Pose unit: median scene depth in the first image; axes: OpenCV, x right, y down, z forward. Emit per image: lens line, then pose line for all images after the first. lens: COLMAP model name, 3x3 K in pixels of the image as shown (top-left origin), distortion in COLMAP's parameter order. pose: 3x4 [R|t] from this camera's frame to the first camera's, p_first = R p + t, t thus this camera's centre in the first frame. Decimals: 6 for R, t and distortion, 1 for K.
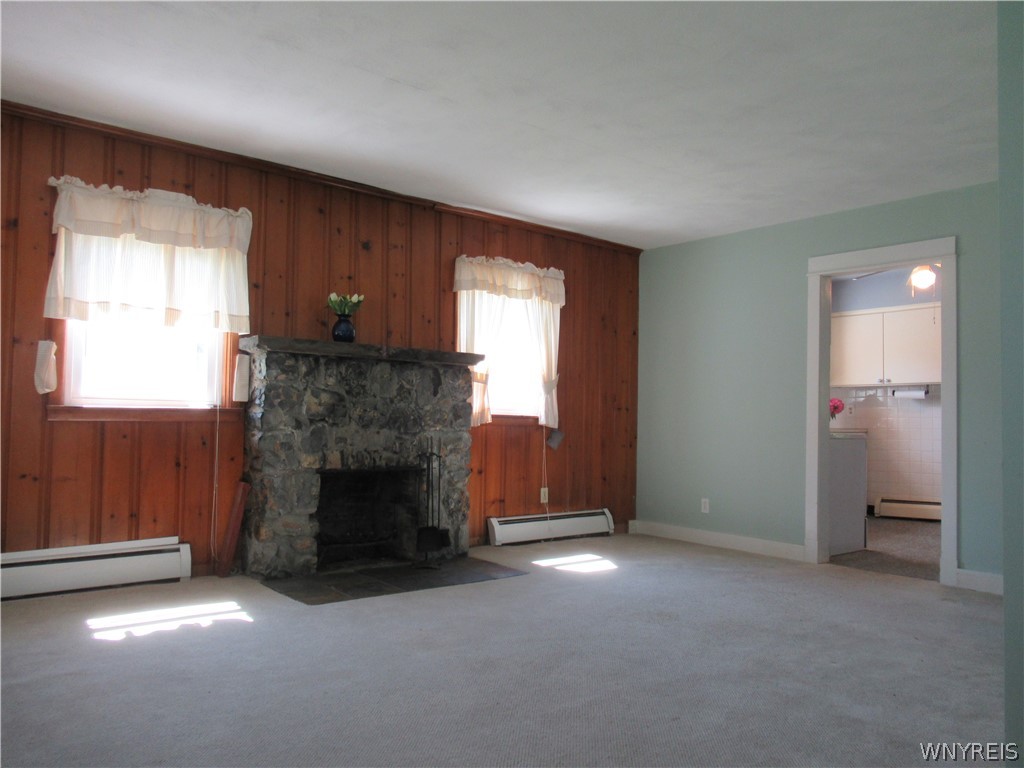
lens RADIAL K [[817.9, 0, 513.9], [0, 817.9, 402.5], [0, 0, 1]] dist [0.052914, 0.000623]
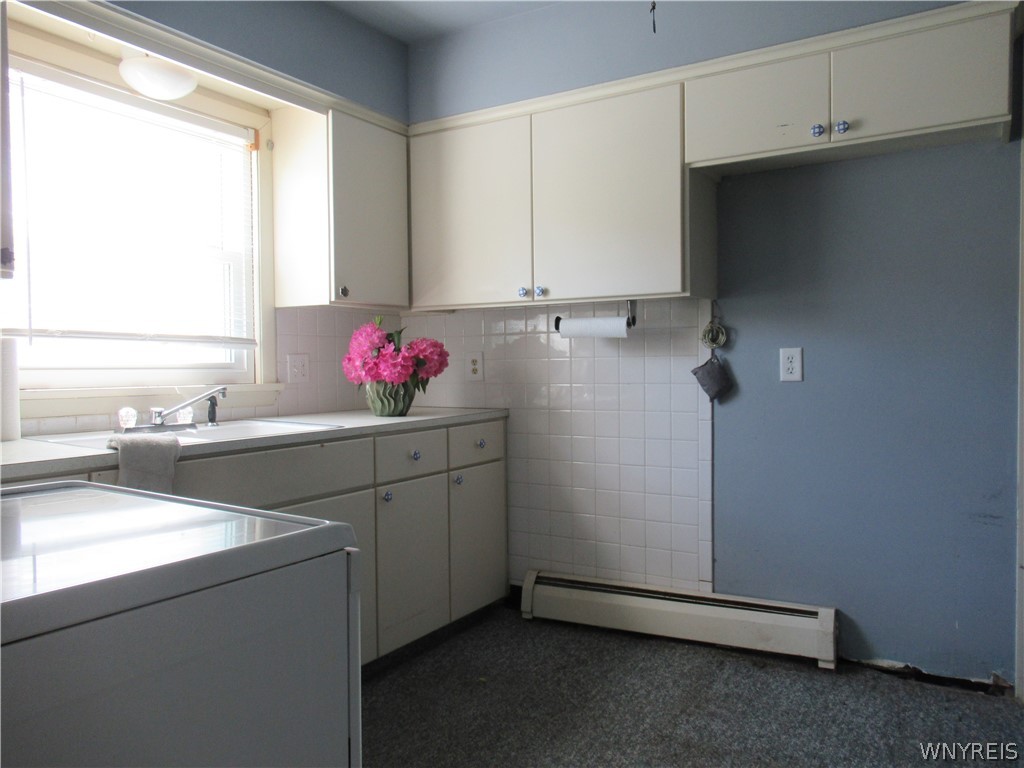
lens RADIAL K [[777.8, 0, 512.0], [0, 777.8, 397.8], [0, 0, 1]] dist [0.021071, -0.001003]
pose [[0.954052, -0.032279, 0.297897, 0.403350], [0.010392, 0.997147, 0.074766, -0.005236], [-0.299460, -0.068235, 0.951666, 0.802896]]
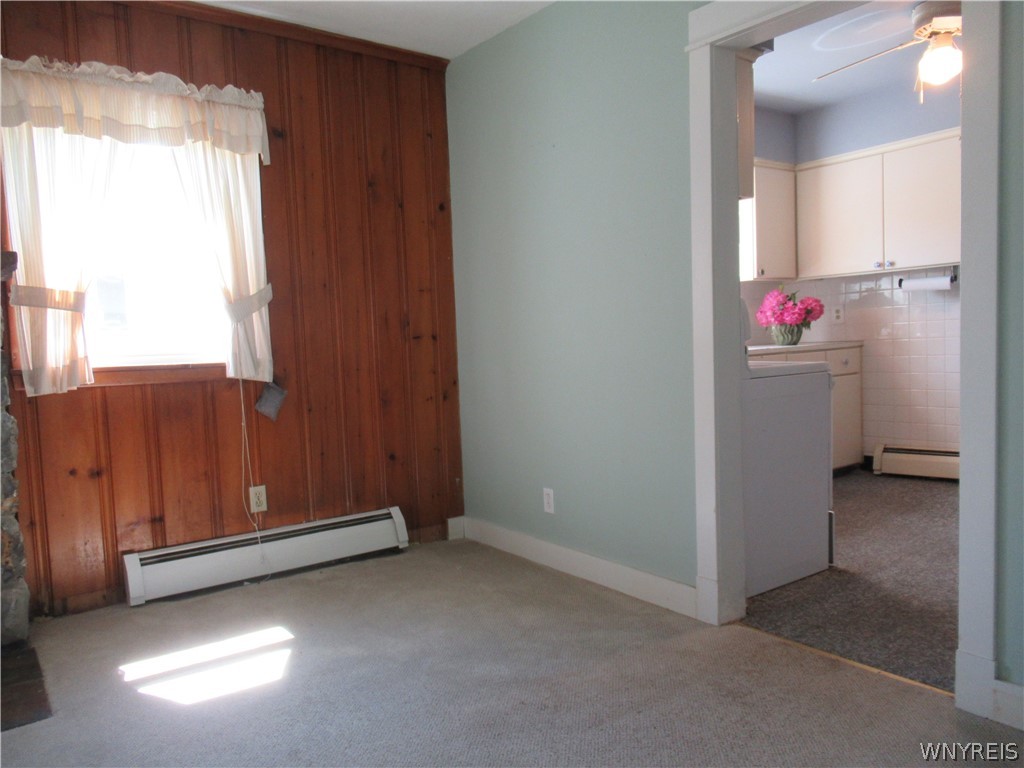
lens RADIAL K [[777.8, 0, 512.0], [0, 777.8, 397.8], [0, 0, 1]] dist [0.021071, -0.001003]
pose [[0.995932, -0.048139, -0.076176, 0.255019], [0.055843, 0.993166, 0.102483, -0.002980], [0.070722, -0.106320, 0.991814, 0.470394]]
